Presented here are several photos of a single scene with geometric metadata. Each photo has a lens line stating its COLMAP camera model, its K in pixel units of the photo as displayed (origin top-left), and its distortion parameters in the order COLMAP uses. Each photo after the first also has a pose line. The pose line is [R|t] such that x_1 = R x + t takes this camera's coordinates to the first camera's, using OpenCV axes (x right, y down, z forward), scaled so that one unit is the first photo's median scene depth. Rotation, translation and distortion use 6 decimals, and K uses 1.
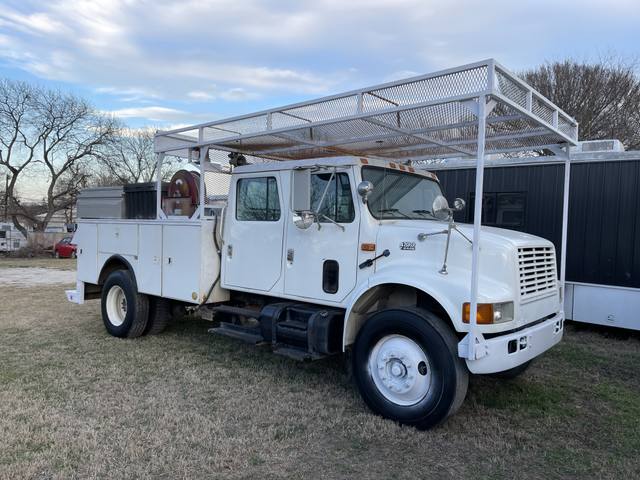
lens RADIAL K [[484.9, 0, 325.2], [0, 484.9, 239.9], [0, 0, 1]] dist [0.037382, -0.026632]
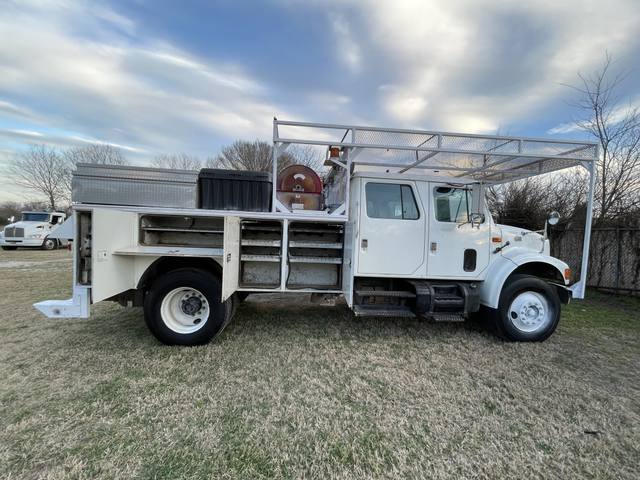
lens RADIAL K [[255.9, 0, 320.9], [0, 255.9, 243.9], [0, 0, 1]] dist [-0.003751, -0.000396]
pose [[0.710709, -0.028909, 0.702892, -0.790842], [-0.007266, 0.998800, 0.048427, -0.006940], [-0.703448, -0.039524, 0.709647, 0.716700]]
